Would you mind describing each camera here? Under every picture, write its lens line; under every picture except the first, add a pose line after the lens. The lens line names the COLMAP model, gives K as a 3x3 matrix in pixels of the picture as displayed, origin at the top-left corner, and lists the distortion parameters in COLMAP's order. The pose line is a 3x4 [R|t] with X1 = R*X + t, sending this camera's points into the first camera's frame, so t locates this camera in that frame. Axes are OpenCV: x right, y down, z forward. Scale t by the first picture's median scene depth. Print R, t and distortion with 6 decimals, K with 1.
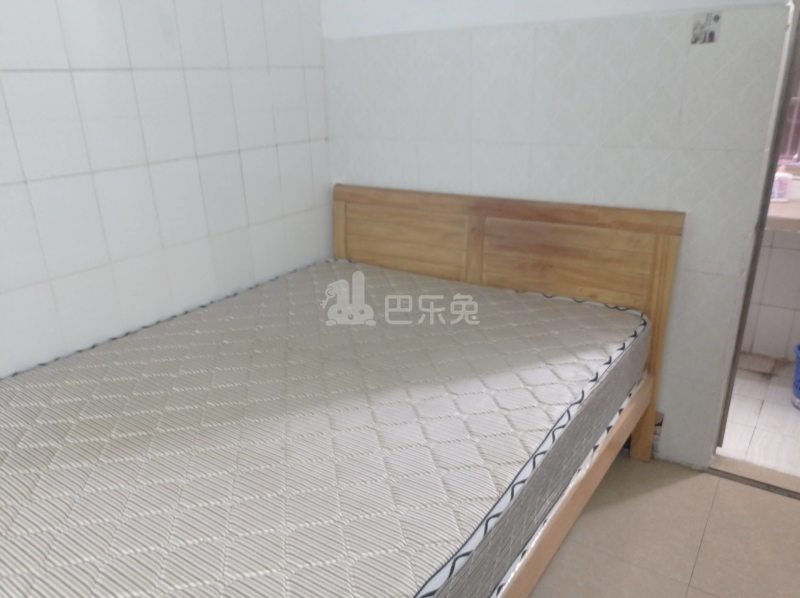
lens RADIAL K [[598.9, 0, 399.0], [0, 598.9, 301.8], [0, 0, 1]] dist [0.022168, -0.015196]
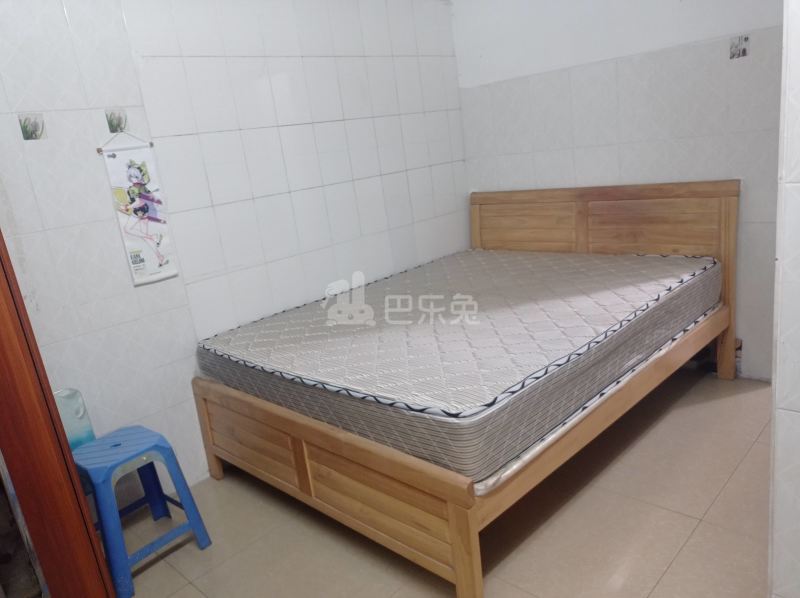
lens RADIAL K [[598.9, 0, 397.4], [0, 598.9, 302.9], [0, 0, 1]] dist [0.022168, -0.015196]
pose [[0.980314, -0.046883, -0.191800, -0.028489], [0.031620, 0.996141, -0.081877, 0.188121], [0.194898, 0.074201, 0.978013, -0.397023]]
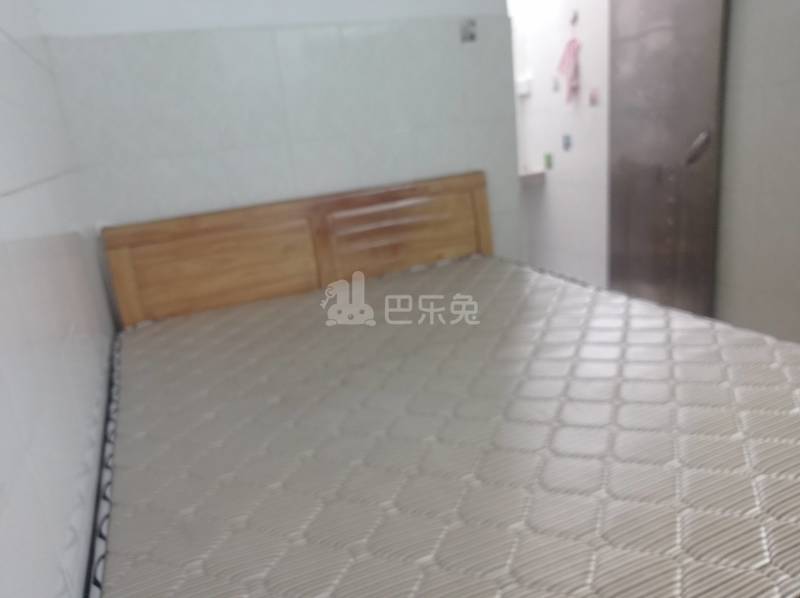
lens RADIAL K [[598.9, 0, 395.1], [0, 598.9, 293.1], [0, 0, 1]] dist [0.022168, -0.015196]
pose [[0.562442, -0.261536, 0.784384, -0.619647], [0.370926, 0.927651, 0.043333, -0.024595], [-0.738967, 0.266576, 0.618760, 0.357650]]
